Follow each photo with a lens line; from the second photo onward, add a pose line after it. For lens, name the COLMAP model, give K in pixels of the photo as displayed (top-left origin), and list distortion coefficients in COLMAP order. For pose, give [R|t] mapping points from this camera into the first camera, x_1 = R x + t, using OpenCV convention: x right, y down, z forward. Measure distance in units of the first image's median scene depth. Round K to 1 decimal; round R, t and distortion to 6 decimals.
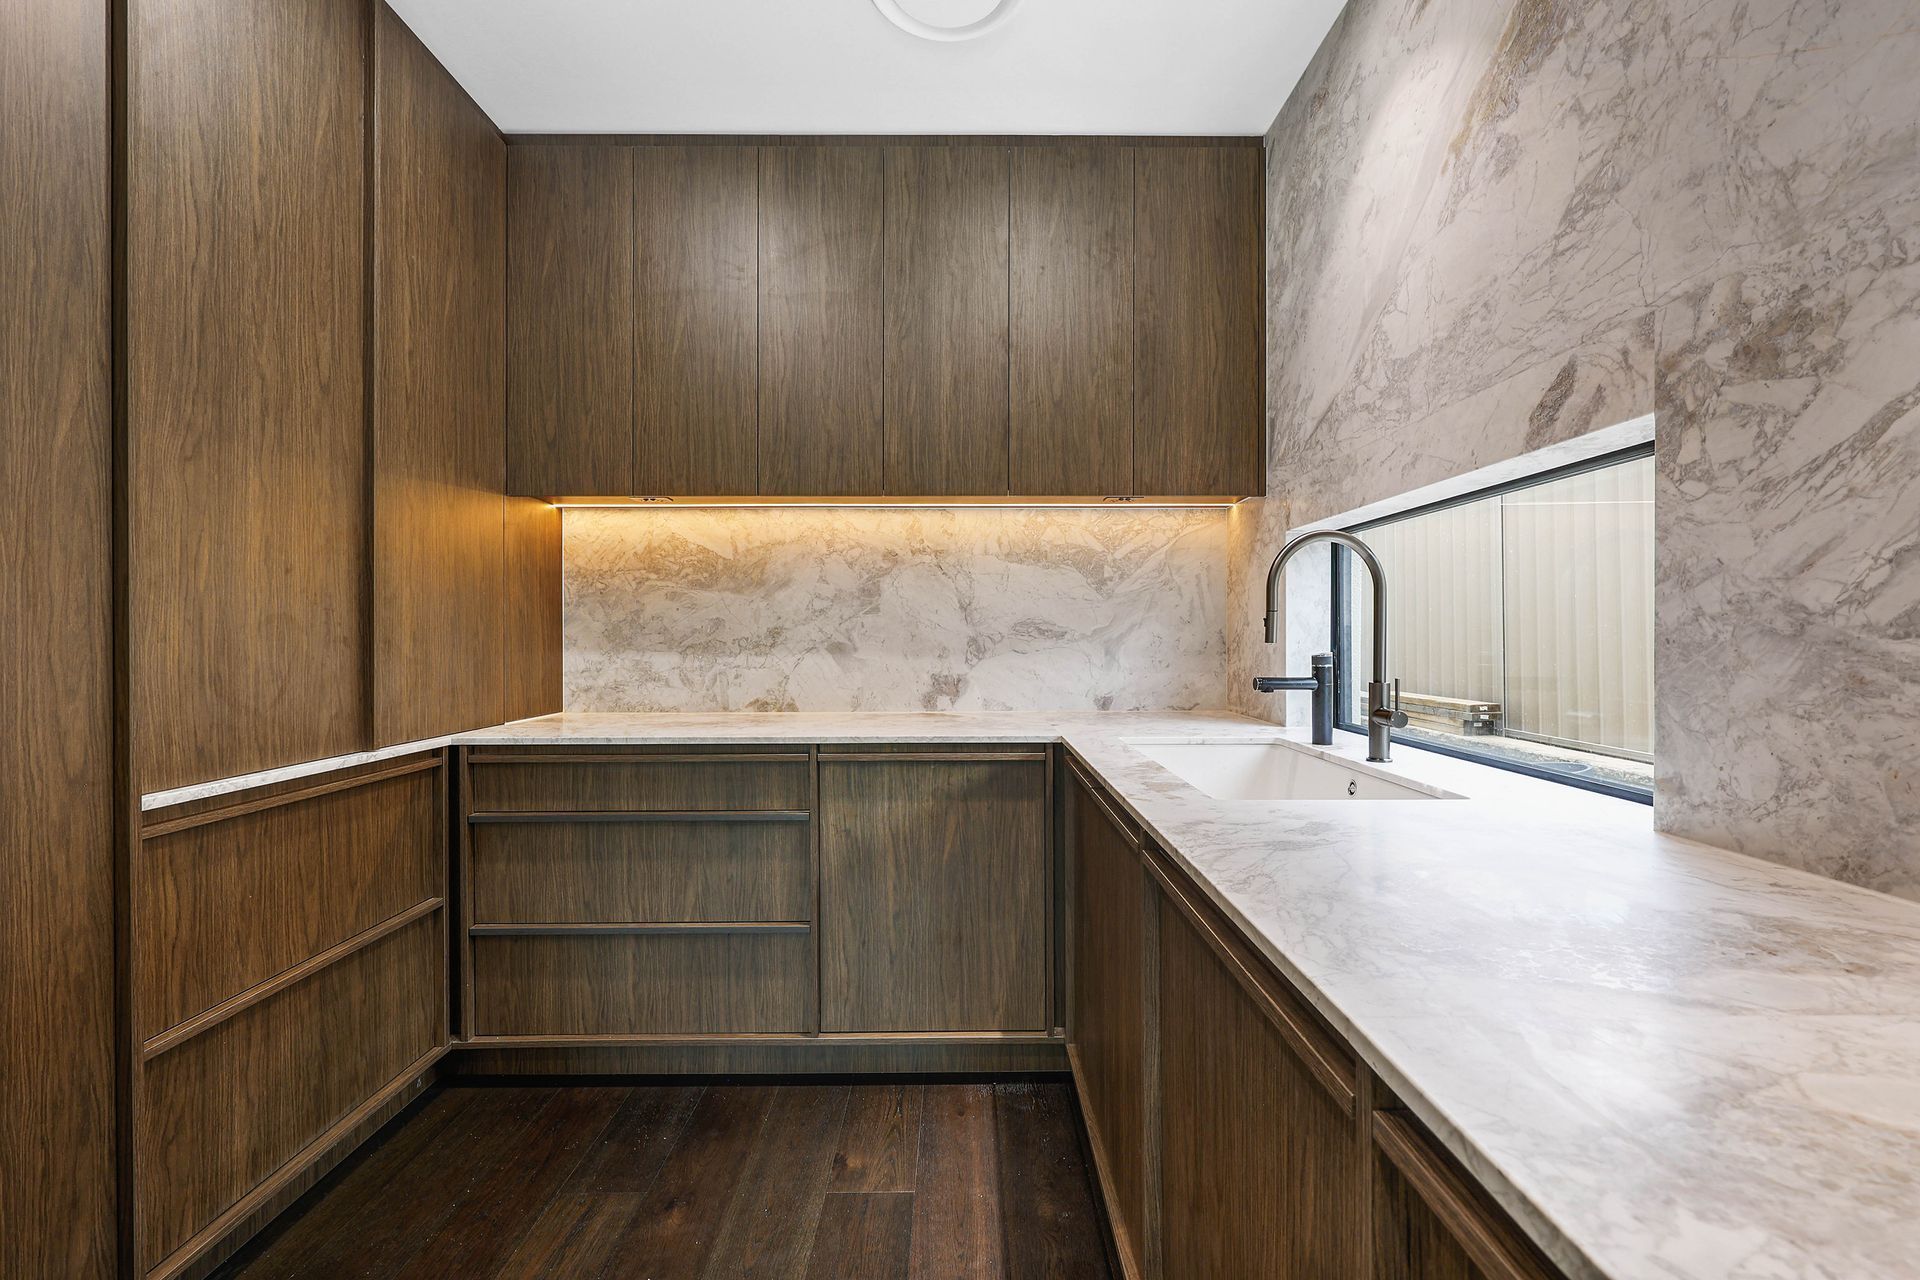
lens RADIAL K [[776.0, 0, 963.3], [0, 776.0, 637.0], [0, 0, 1]] dist [0.000669, -0.000679]
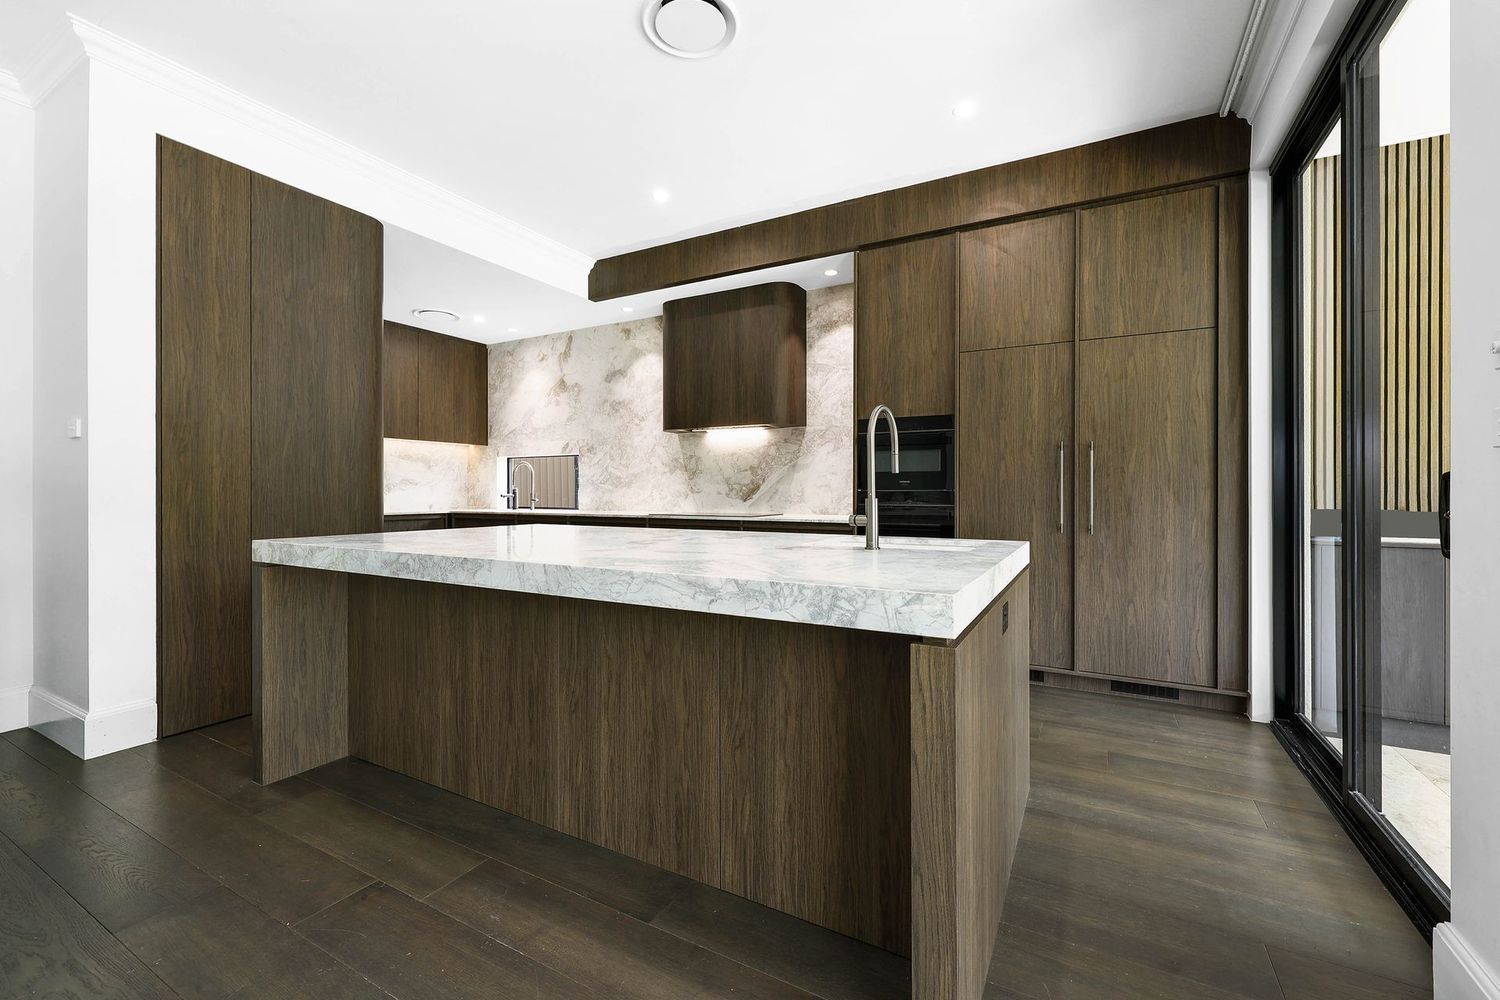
lens RADIAL K [[606.2, 0, 745.3], [0, 606.2, 487.1], [0, 0, 1]] dist [0.000669, -0.000679]
pose [[0.481667, 0.006617, 0.876329, -1.700708], [0.001772, 0.999962, -0.008524, 0.038805], [-0.876353, 0.005658, 0.481637, -1.581190]]
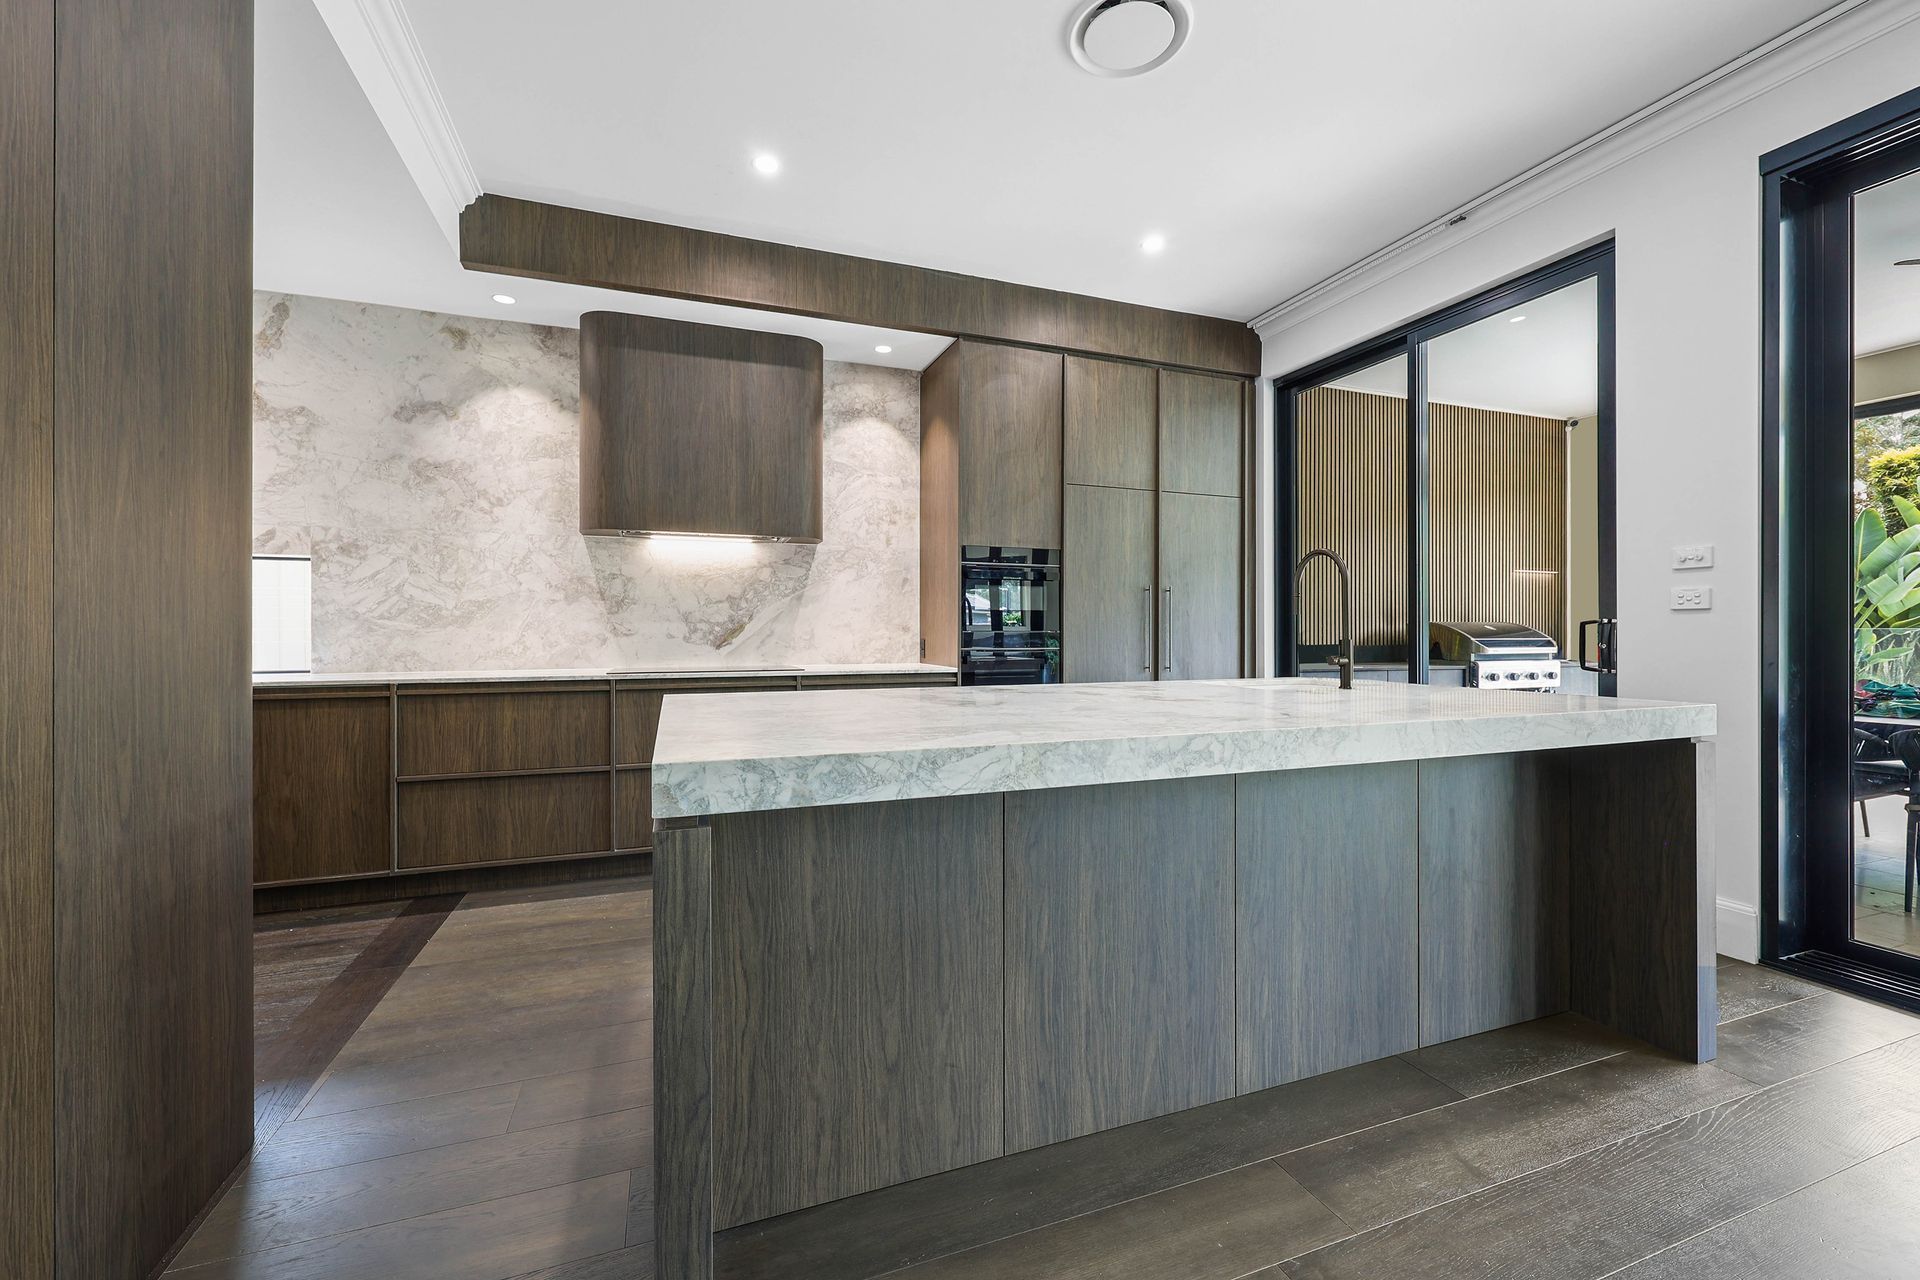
lens RADIAL K [[776.0, 0, 958.6], [0, 776.0, 629.1], [0, 0, 1]] dist [0.000669, -0.000679]
pose [[-0.340632, 0.005203, 0.940182, -1.736651], [0.003423, 0.999985, -0.004294, 0.035816], [-0.940191, 0.001755, -0.340645, -0.287006]]
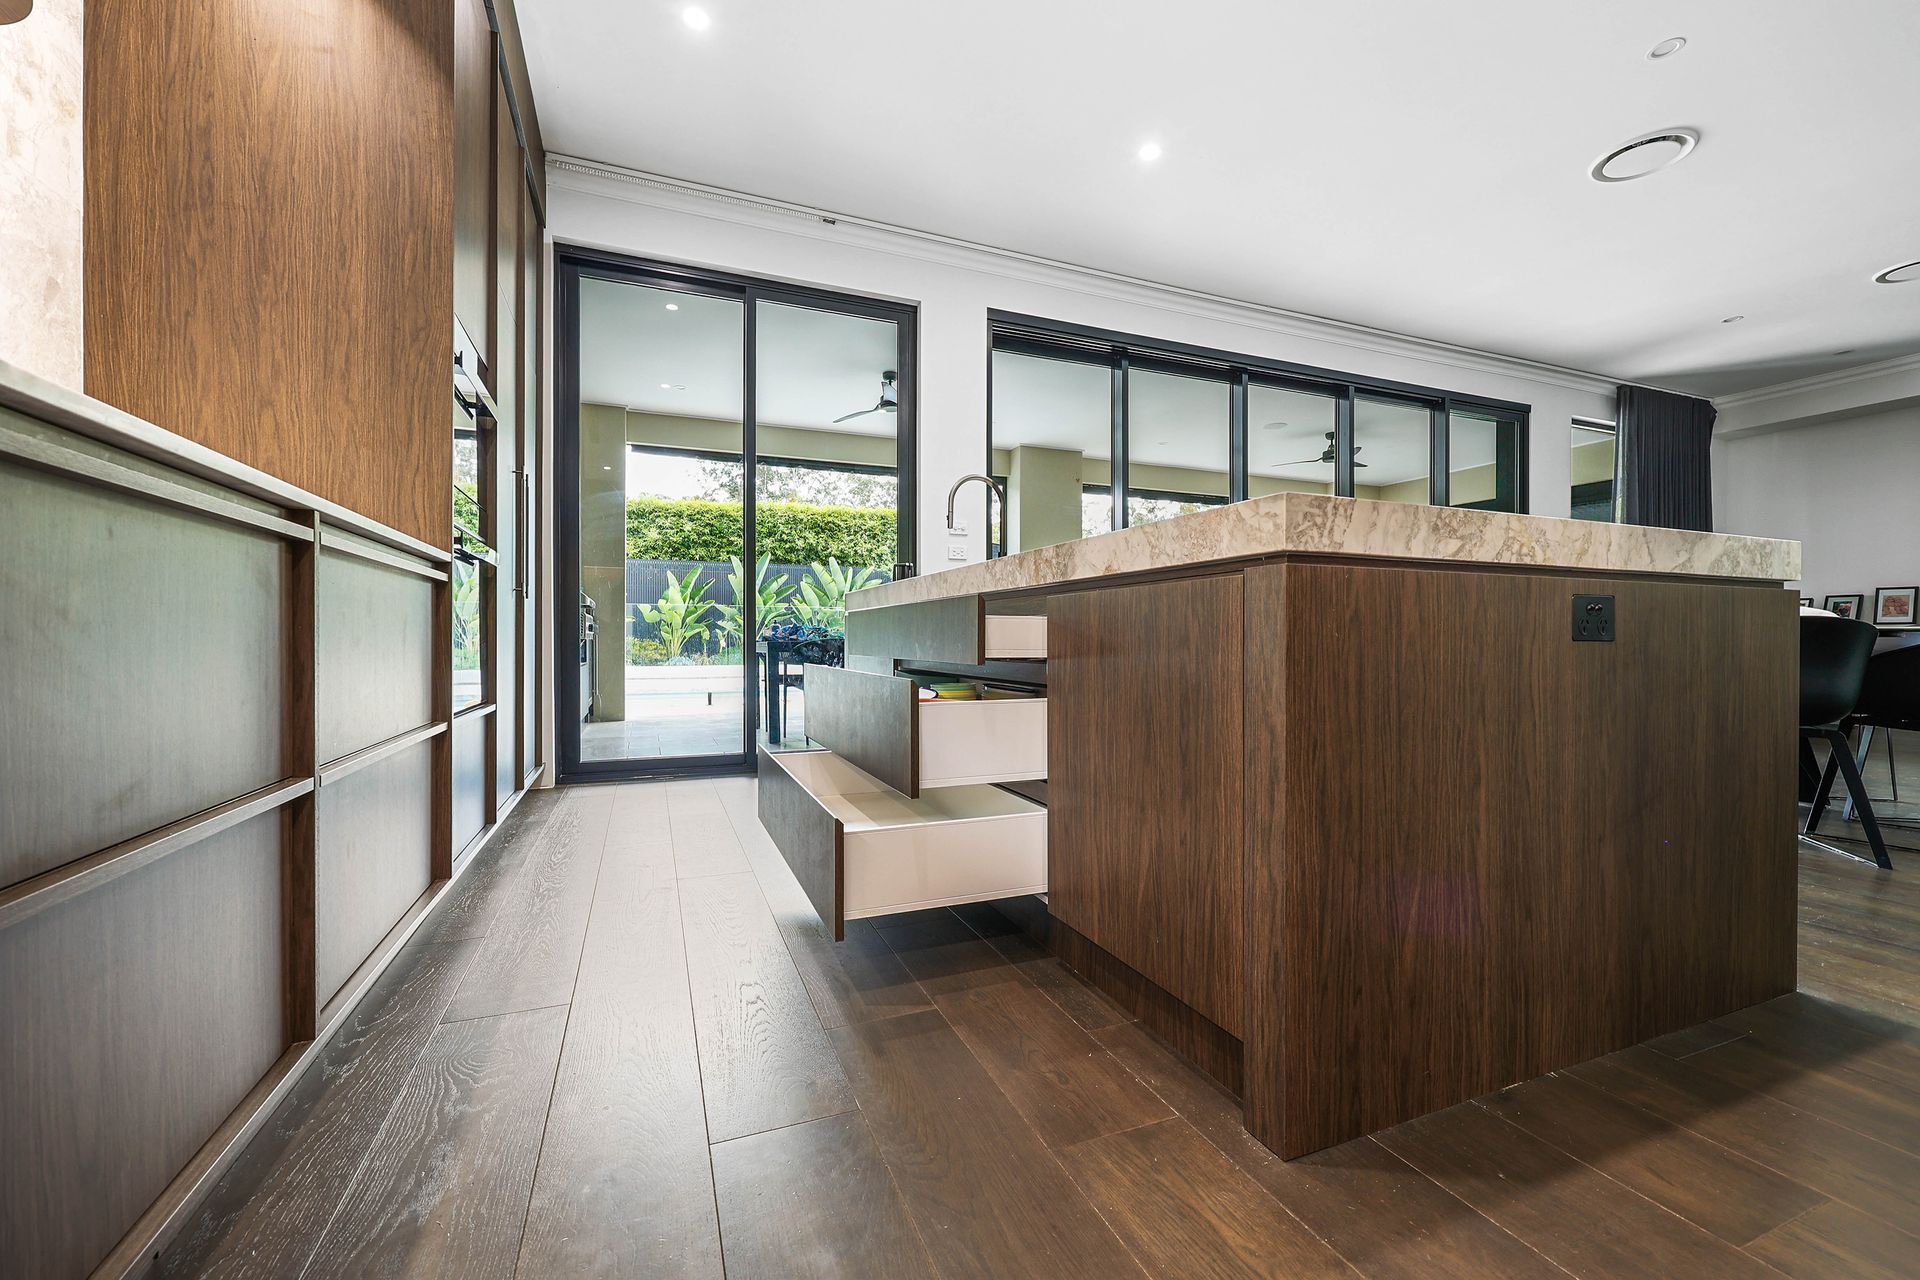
lens RADIAL K [[776.0, 0, 966.4], [0, 776.0, 642.8], [0, 0, 1]] dist [0.000669, -0.000679]
pose [[-0.927037, -0.000475, -0.374969, -0.087134], [-0.002546, 0.999984, 0.005028, 0.228666], [0.374961, 0.005616, -0.927024, 0.131693]]
